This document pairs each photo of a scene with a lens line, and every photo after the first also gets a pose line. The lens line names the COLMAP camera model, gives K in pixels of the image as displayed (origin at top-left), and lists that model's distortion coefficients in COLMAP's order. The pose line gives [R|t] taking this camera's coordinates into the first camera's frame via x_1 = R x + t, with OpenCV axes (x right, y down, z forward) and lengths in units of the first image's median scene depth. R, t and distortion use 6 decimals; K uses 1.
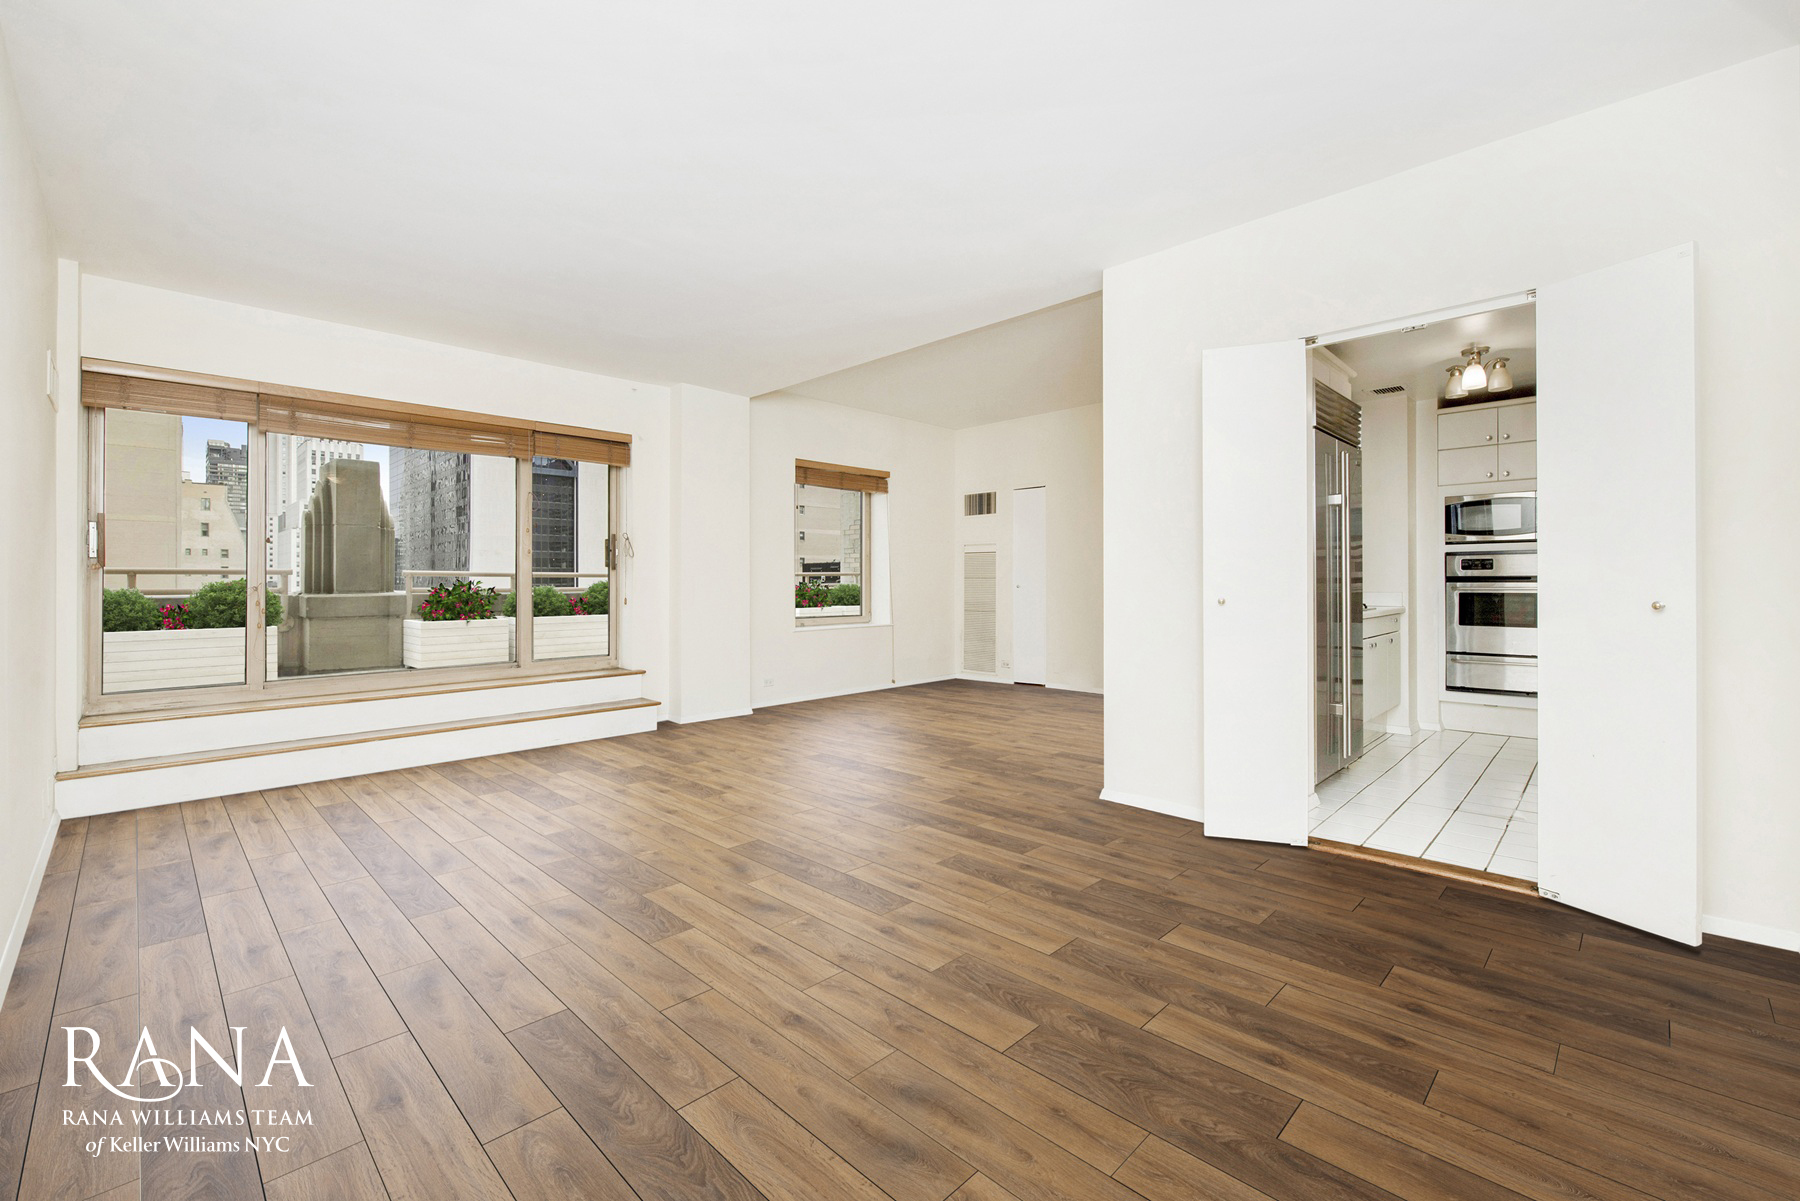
lens RADIAL K [[752.7, 0, 890.3], [0, 752.7, 586.7], [0, 0, 1]] dist [0.002916, 0.000155]
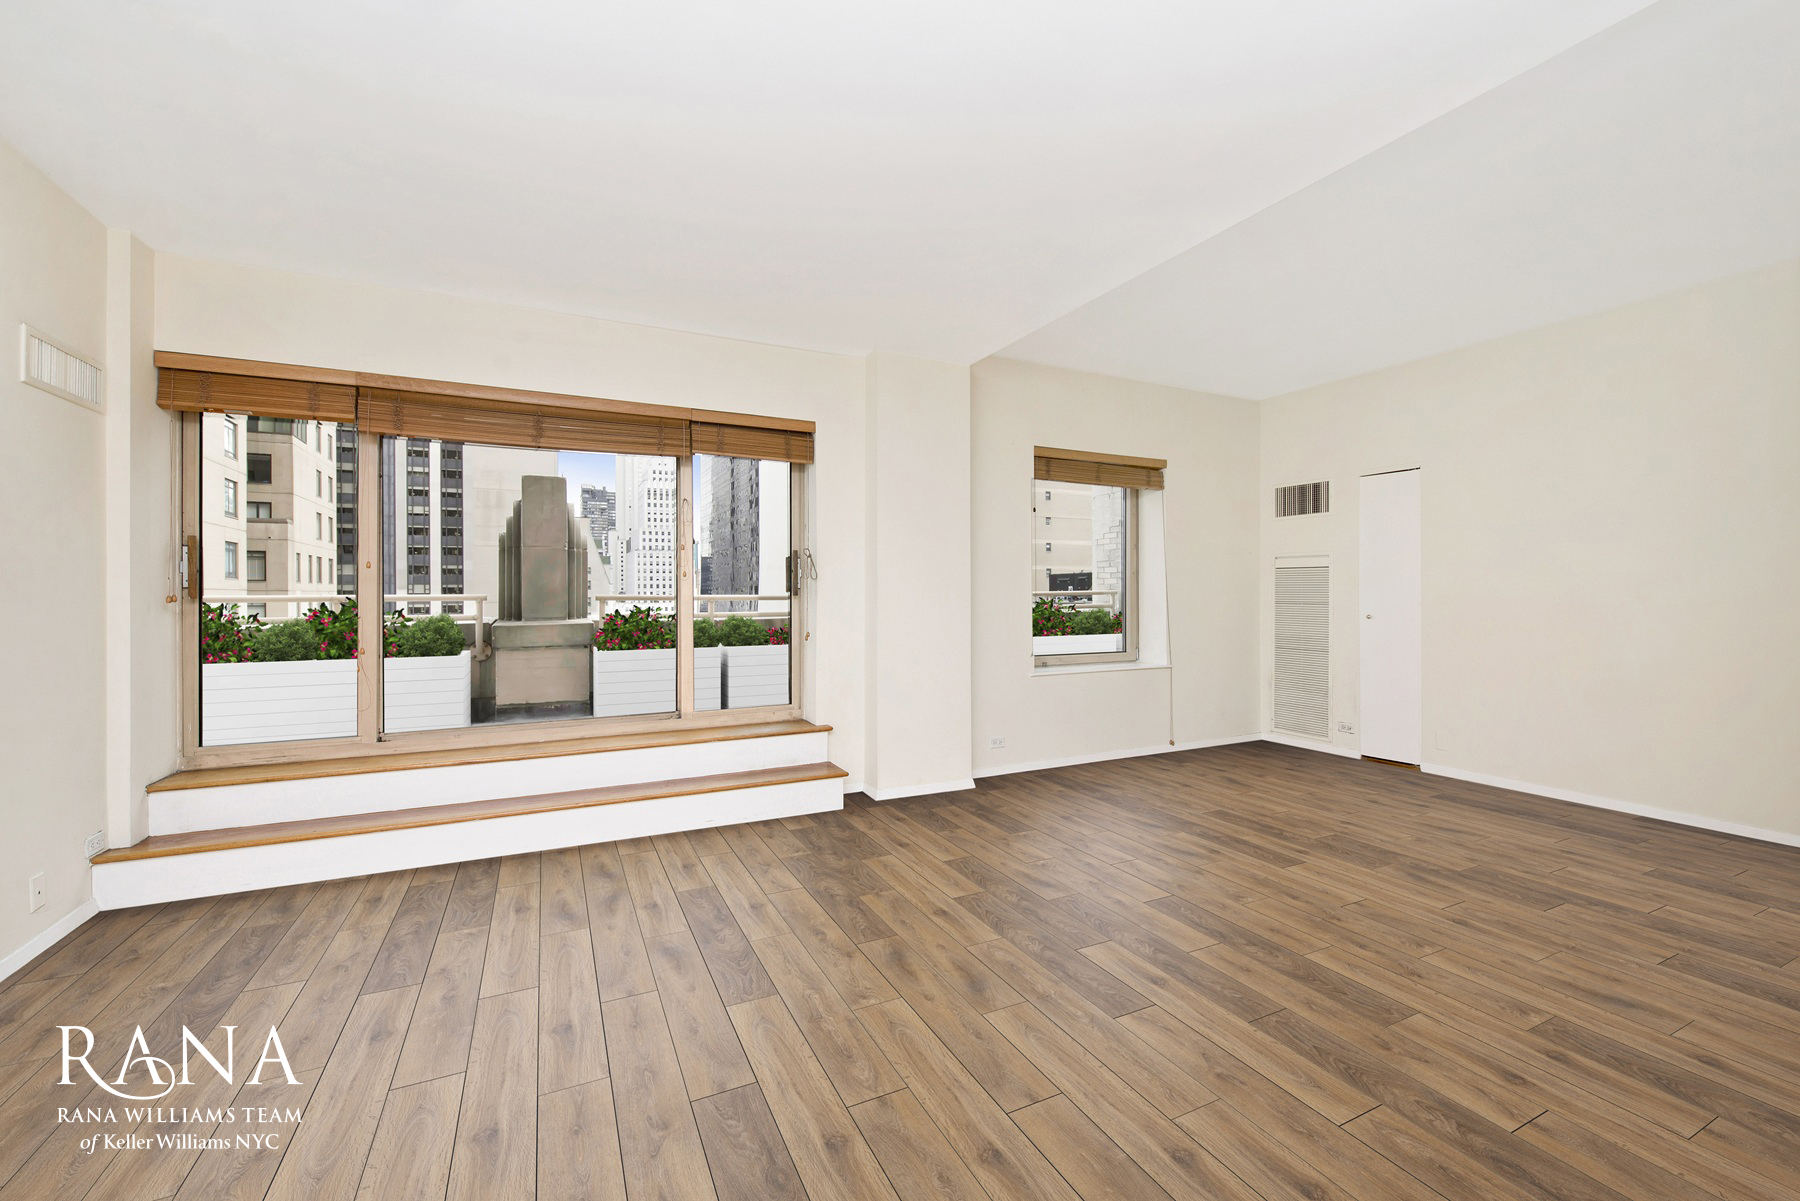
lens RADIAL K [[729.5, 0, 891.6], [0, 729.5, 592.2], [0, 0, 1]] dist [0.010764, -0.000427]
pose [[0.939482, 0.000838, -0.342597, -0.011813], [-0.004617, 0.999937, -0.010217, -0.018380], [0.342567, 0.011180, 0.939427, 0.310086]]
